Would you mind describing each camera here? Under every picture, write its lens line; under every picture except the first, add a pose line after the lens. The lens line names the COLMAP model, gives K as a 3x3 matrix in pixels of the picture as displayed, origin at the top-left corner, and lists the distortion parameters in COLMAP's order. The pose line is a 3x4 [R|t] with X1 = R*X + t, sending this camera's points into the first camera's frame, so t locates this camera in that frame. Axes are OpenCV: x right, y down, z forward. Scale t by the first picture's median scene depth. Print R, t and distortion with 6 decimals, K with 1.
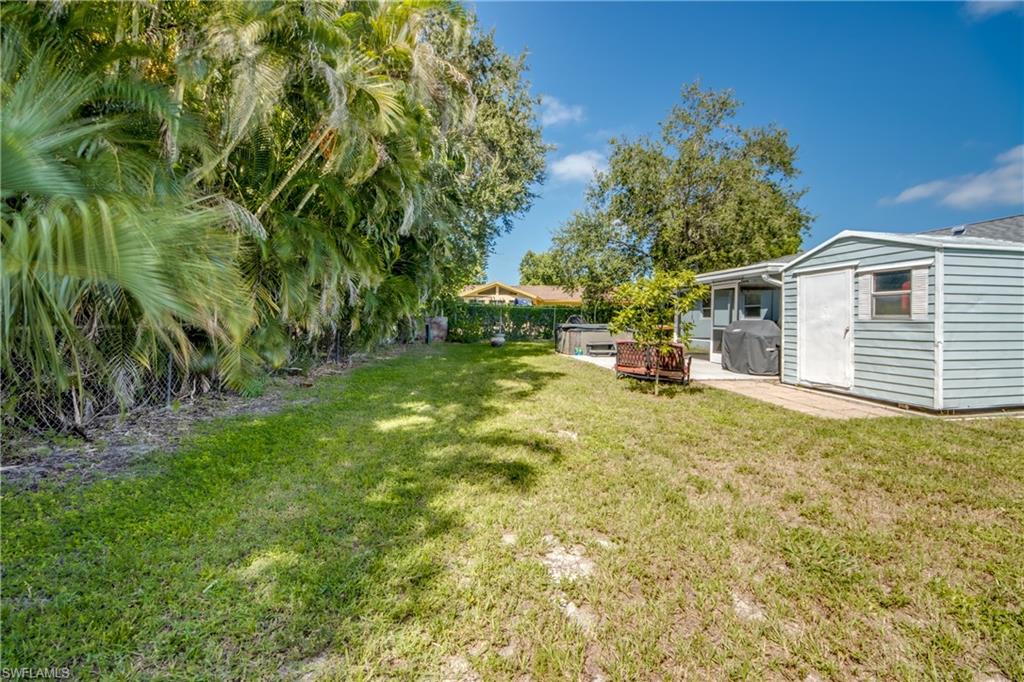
lens RADIAL K [[379.9, 0, 500.0], [0, 379.9, 339.3], [0, 0, 1]] dist [0.035734, -0.021667]
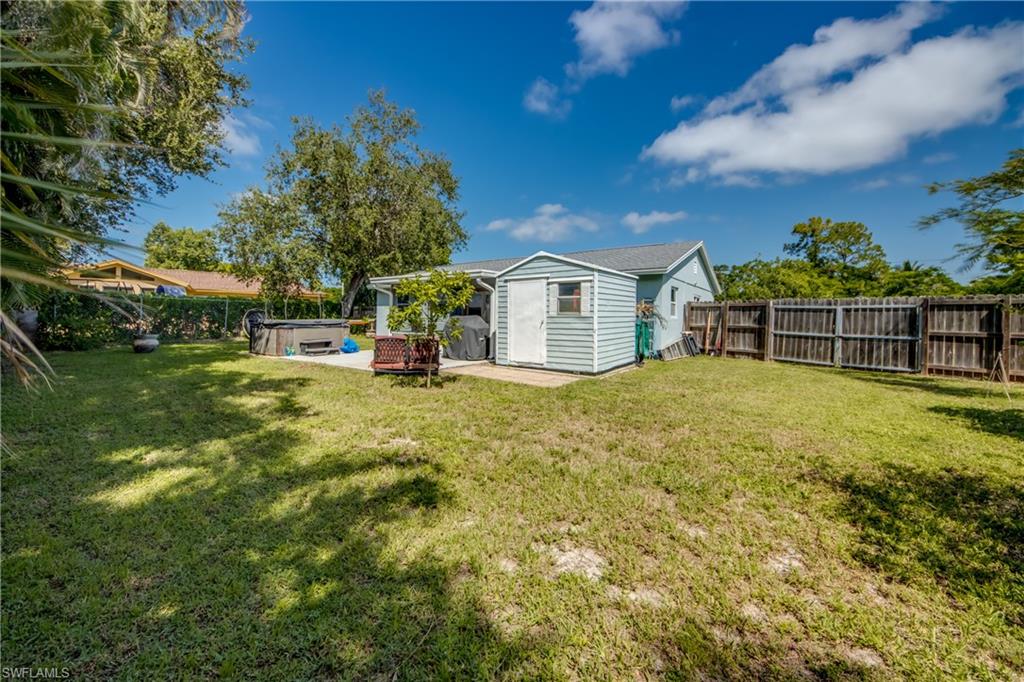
lens RADIAL K [[379.9, 0, 500.0], [0, 379.9, 339.3], [0, 0, 1]] dist [0.035734, -0.021667]
pose [[0.728576, -0.045754, 0.683435, -0.155407], [0.036659, 0.998941, 0.027795, -0.008069], [-0.683983, 0.004803, 0.729482, 0.097339]]
